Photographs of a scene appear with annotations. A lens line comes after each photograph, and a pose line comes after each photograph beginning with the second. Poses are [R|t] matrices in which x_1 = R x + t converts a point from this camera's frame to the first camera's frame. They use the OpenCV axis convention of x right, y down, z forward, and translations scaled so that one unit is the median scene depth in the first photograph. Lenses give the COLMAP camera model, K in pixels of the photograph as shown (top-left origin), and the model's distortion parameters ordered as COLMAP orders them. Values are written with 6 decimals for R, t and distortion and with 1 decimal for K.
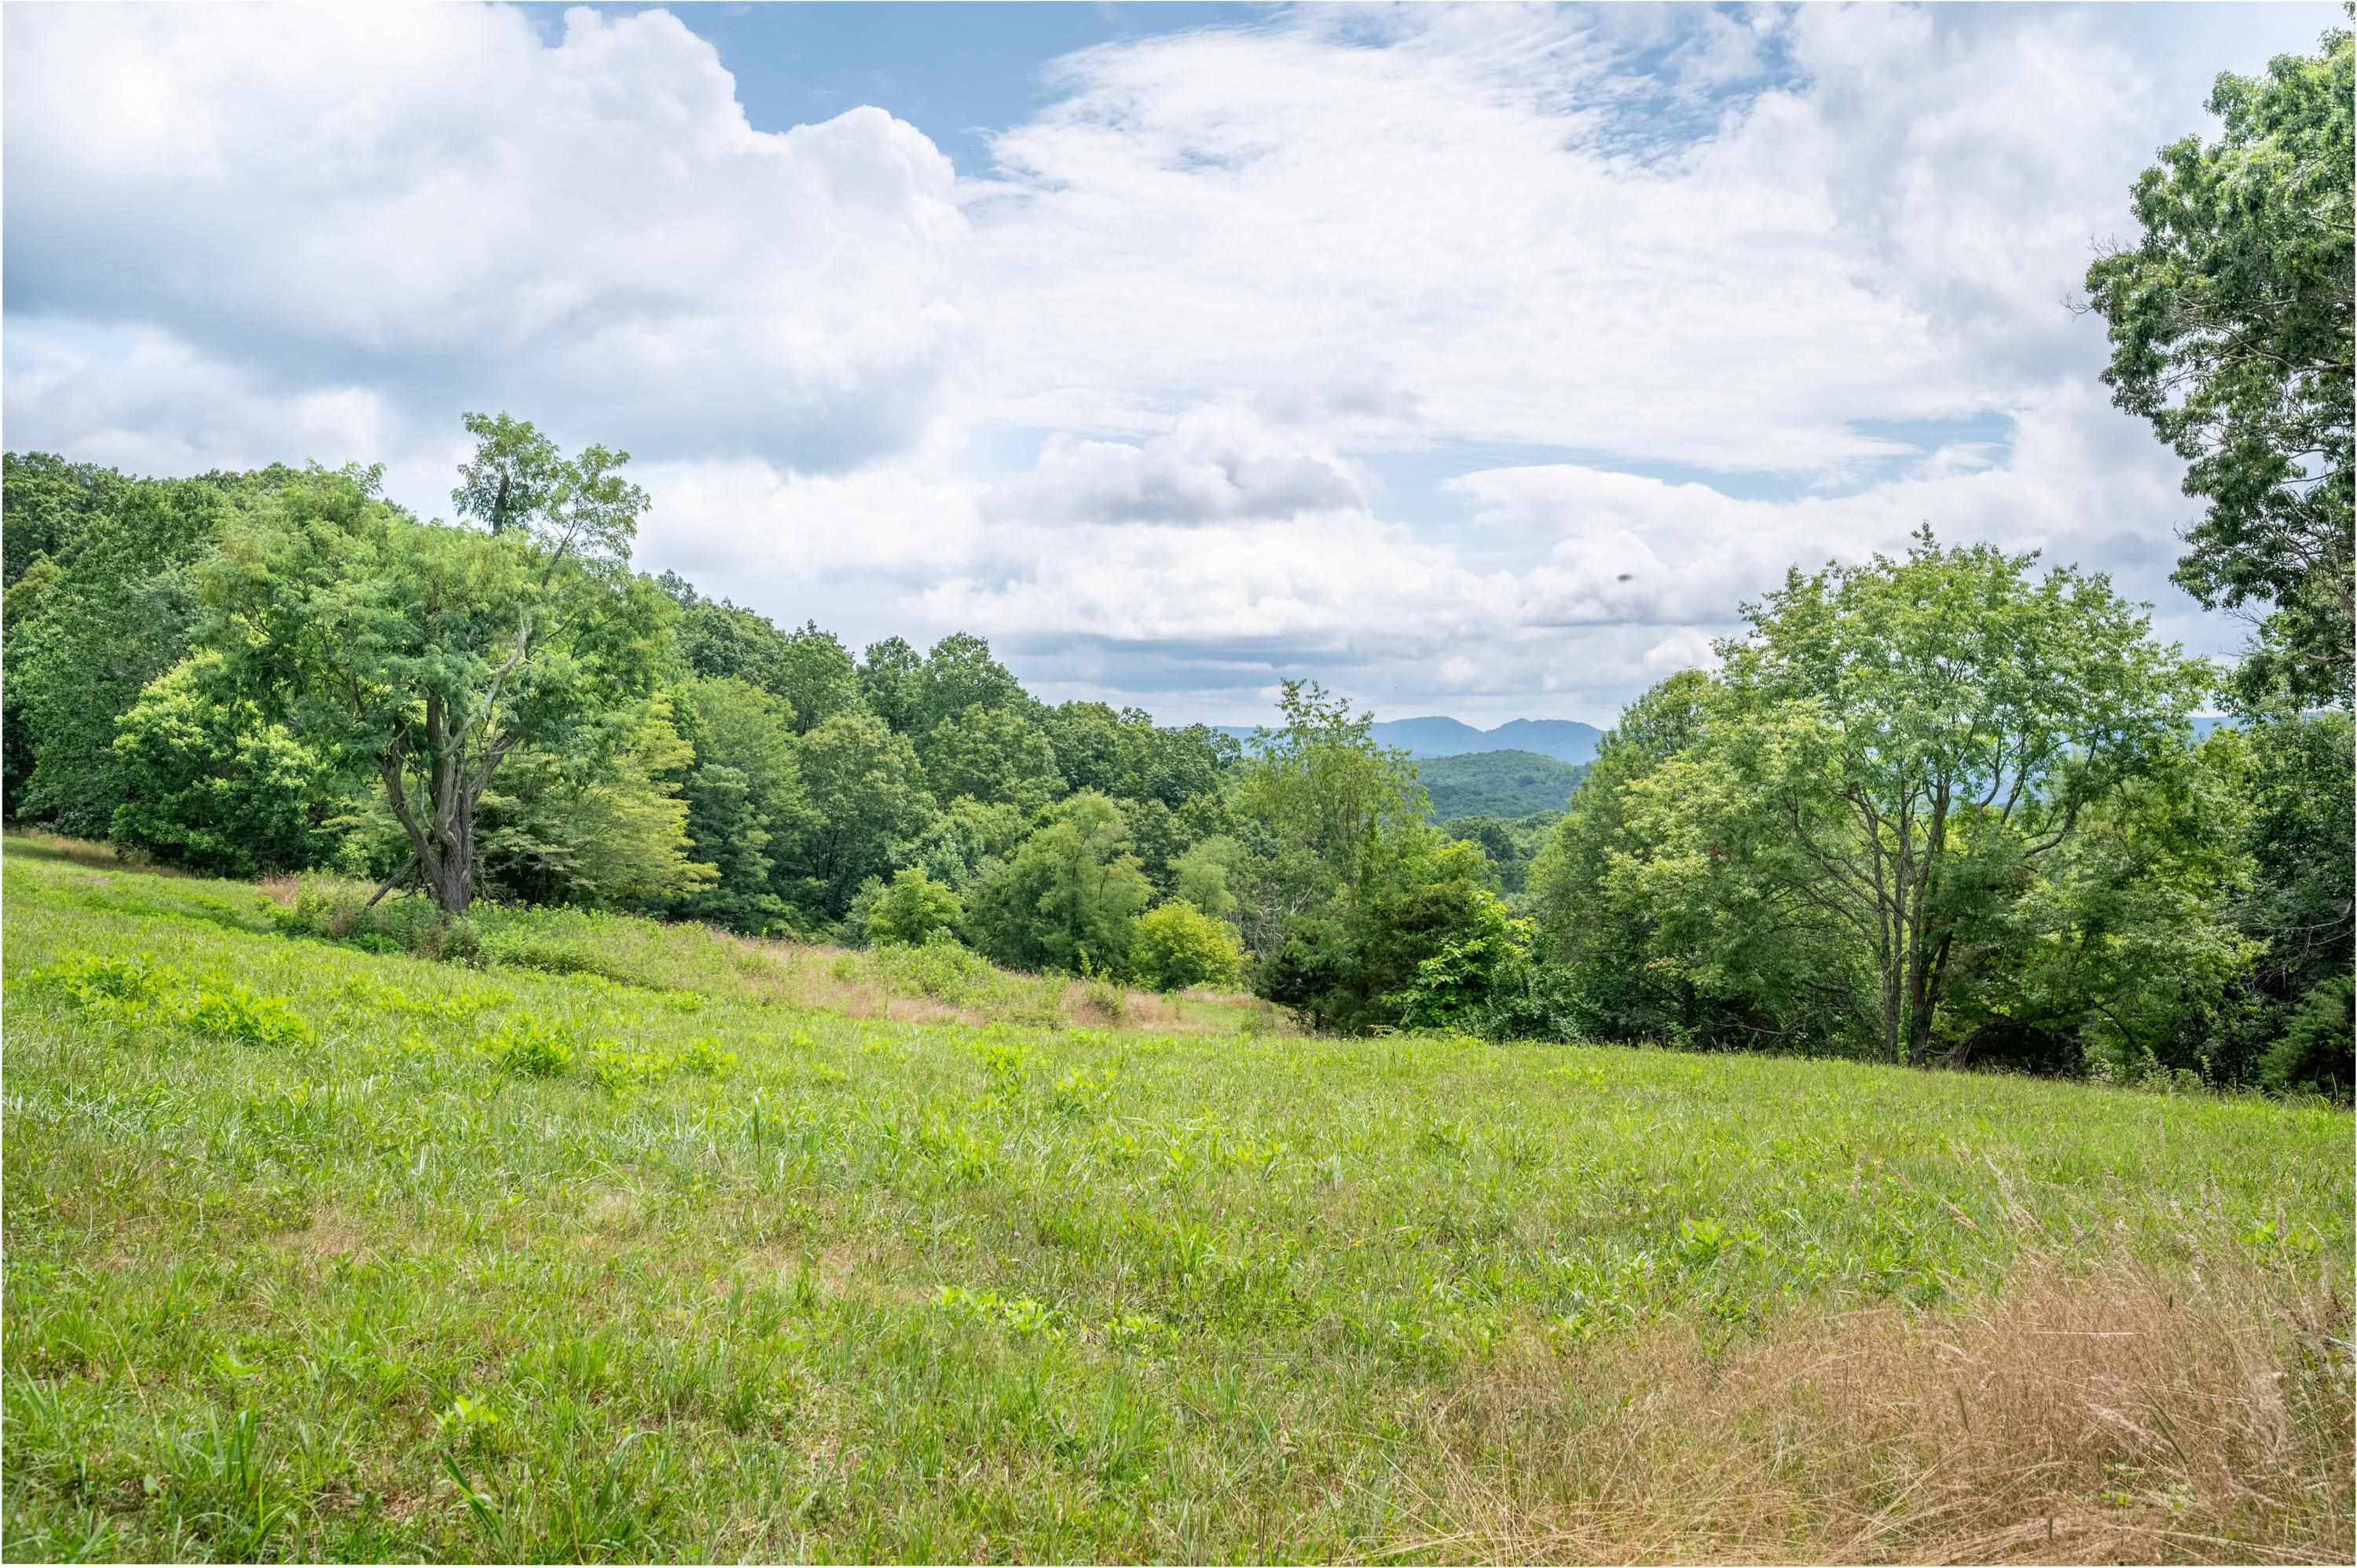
lens RADIAL K [[2033.8, 0, 1181.3], [0, 2033.8, 802.3], [0, 0, 1]] dist [-0.002432, -0.000184]
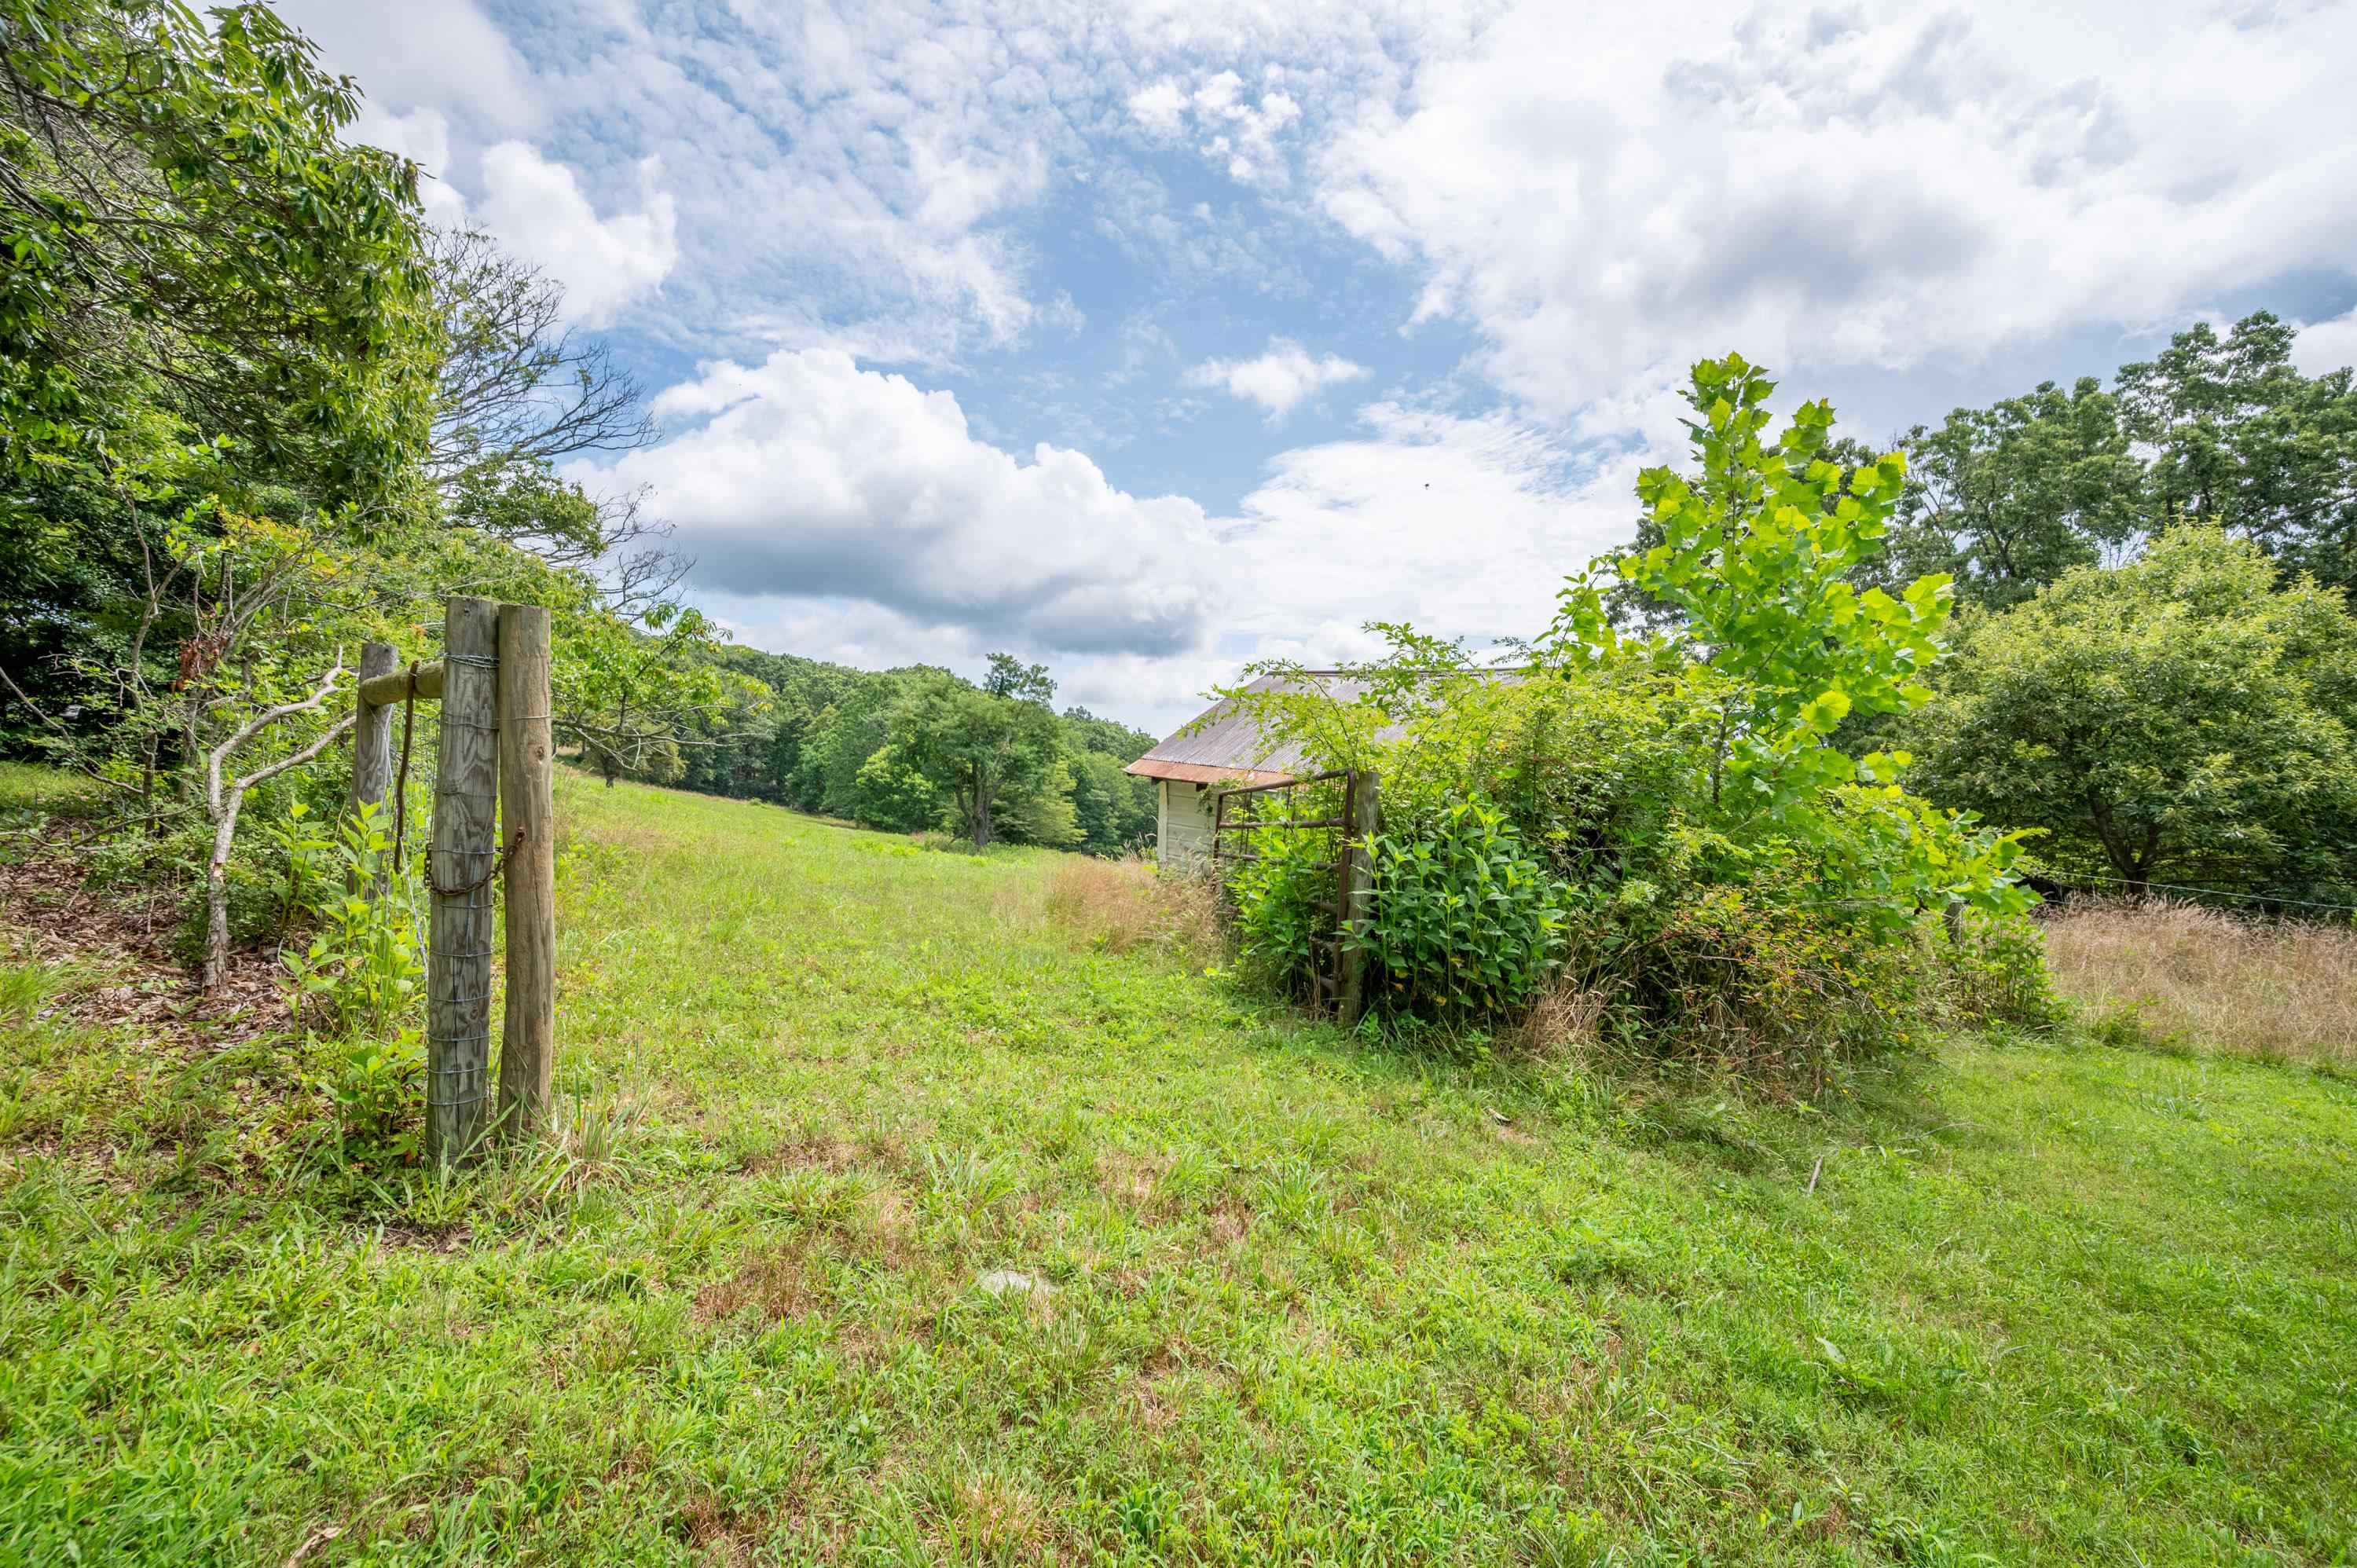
lens RADIAL K [[1181.4, 0, 1243.8], [0, 1181.4, 798.9], [0, 0, 1]] dist [-0.005343, -0.000573]
pose [[0.988204, 0.002342, -0.153124, 0.178983], [-0.004639, 0.999882, -0.014644, 0.013149], [0.153072, 0.015182, 0.988098, -0.385163]]
